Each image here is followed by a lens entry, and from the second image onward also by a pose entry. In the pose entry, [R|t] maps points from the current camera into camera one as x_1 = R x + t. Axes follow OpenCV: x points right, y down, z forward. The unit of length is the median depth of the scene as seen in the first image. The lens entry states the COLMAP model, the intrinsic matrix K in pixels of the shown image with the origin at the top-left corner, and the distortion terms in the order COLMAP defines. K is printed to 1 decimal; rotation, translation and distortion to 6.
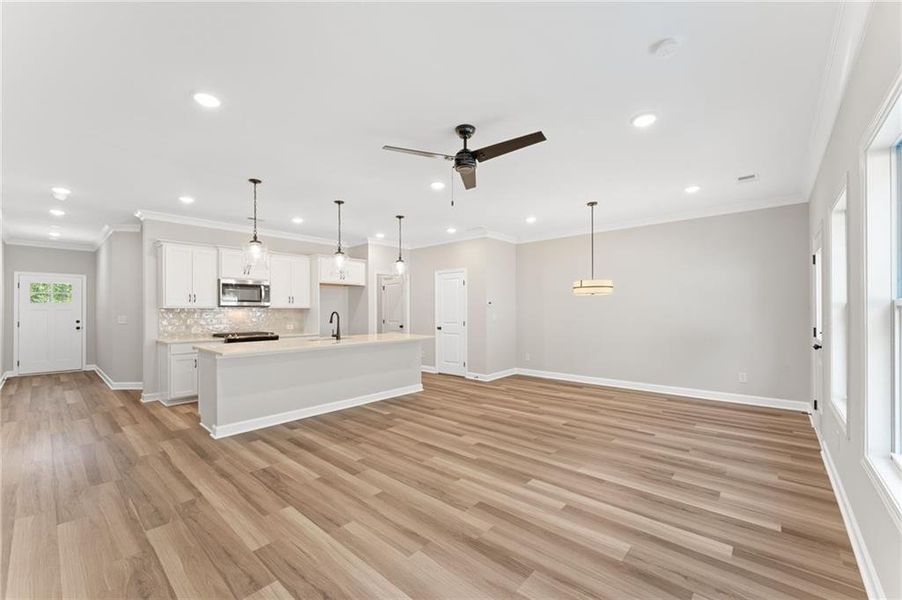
lens RADIAL K [[367.8, 0, 442.8], [0, 367.8, 304.9], [0, 0, 1]] dist [0.004611, 0.000157]
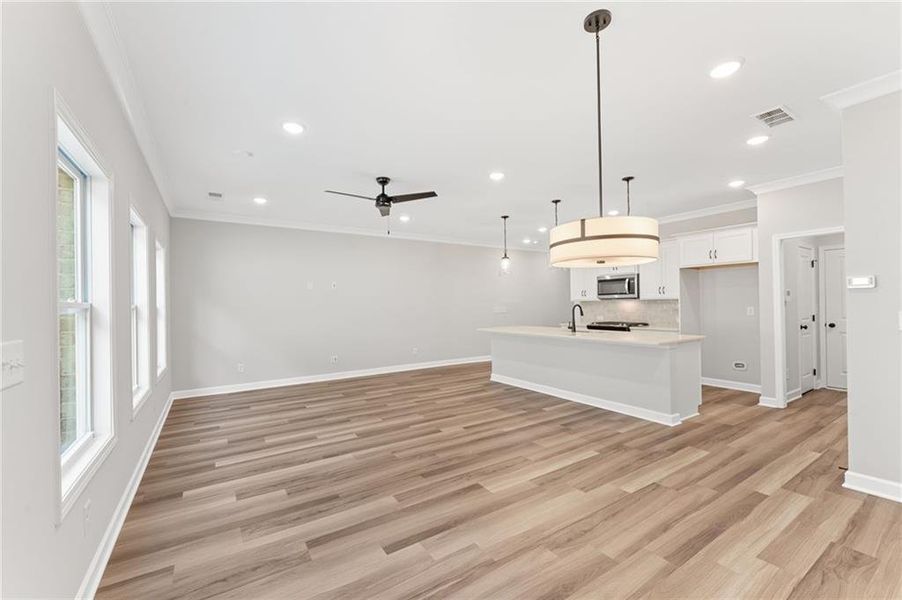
lens RADIAL K [[361.3, 0, 437.7], [0, 361.3, 305.2], [0, 0, 1]] dist [0.000033, 0.000176]
pose [[-0.270103, 0.007199, -0.962805, 0.822048], [0.027206, 0.999630, -0.000158, 0.011138], [0.962447, -0.026237, -0.270199, 0.963327]]
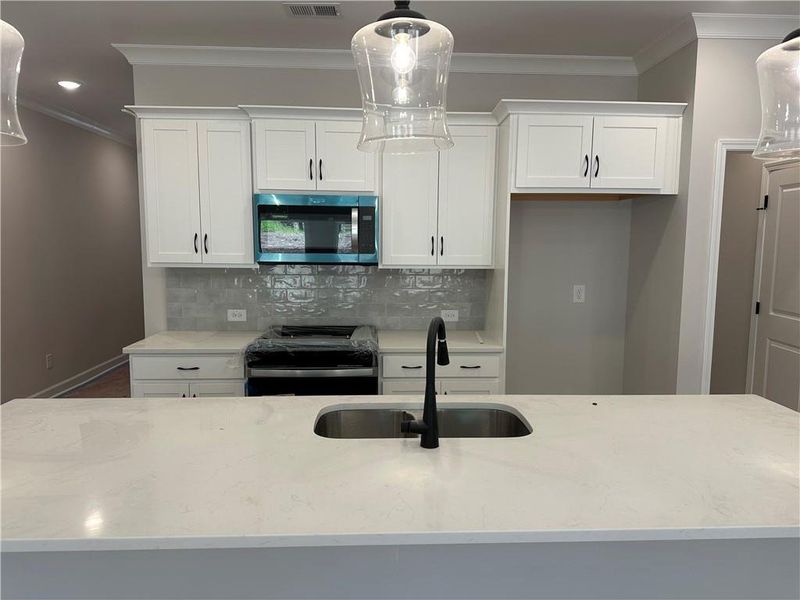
lens RADIAL K [[548.5, 0, 400.0], [0, 548.5, 300.0], [0, 0, 1]] dist [0.100684, -0.136297]
pose [[0.710127, 0.085654, -0.698844, -0.079576], [0.000284, 0.992537, 0.121940, -0.036485], [0.704073, -0.086792, 0.704804, 0.806724]]
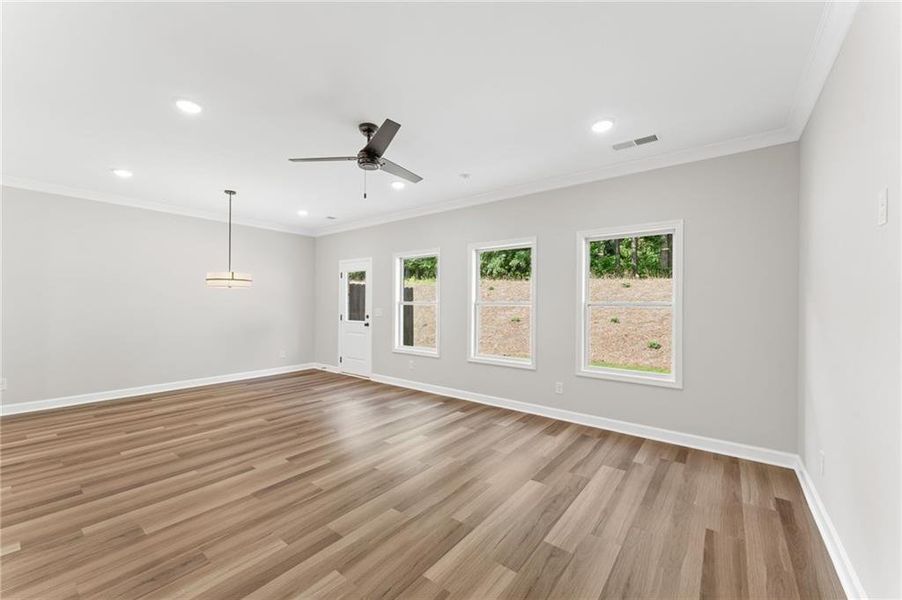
lens RADIAL K [[362.6, 0, 445.7], [0, 362.6, 301.1], [0, 0, 1]] dist [-0.000023, -0.000091]
pose [[-0.079054, 0.011818, 0.996800, -0.587701], [-0.018982, 0.999731, -0.013358, 0.008697], [-0.996690, -0.019977, -0.078808, 0.530988]]
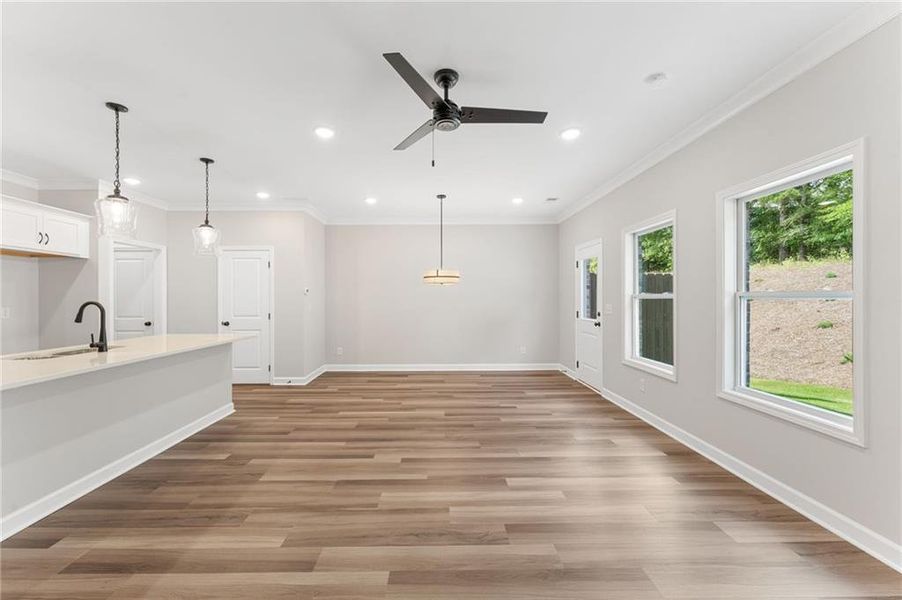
lens RADIAL K [[366.2, 0, 439.6], [0, 366.2, 297.5], [0, 0, 1]] dist [0.002184, 0.000021]
pose [[0.731666, 0.004071, 0.681651, -0.307207], [-0.009466, 0.999946, 0.004188, 0.004924], [-0.681598, -0.009517, 0.731665, 0.257328]]
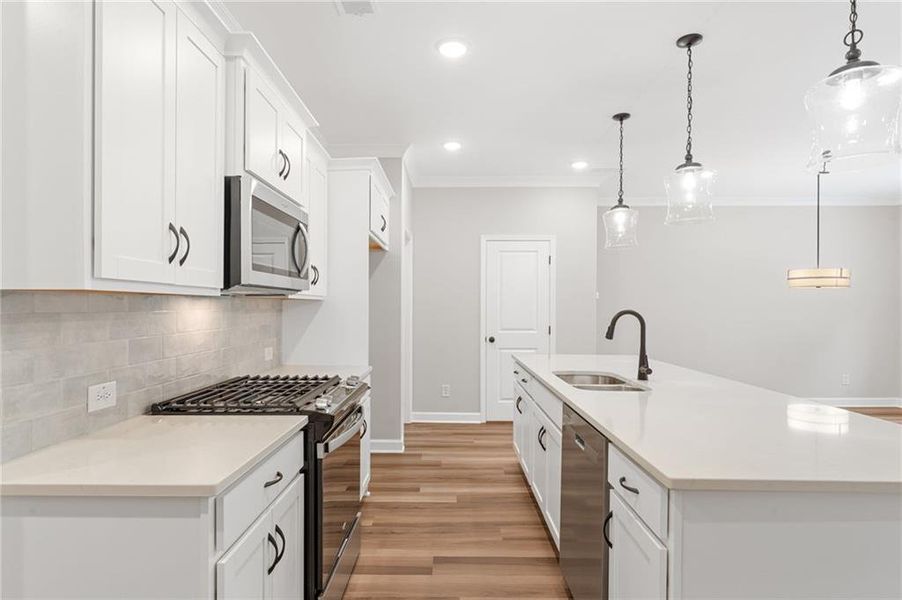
lens RADIAL K [[489.0, 0, 436.6], [0, 489.0, 302.0], [0, 0, 1]] dist [0.000388, 0.000100]
pose [[0.748871, 0.011454, 0.662616, -0.858957], [-0.014951, 0.999888, -0.000387, 0.013103], [-0.662547, -0.009617, 0.748959, 0.791725]]
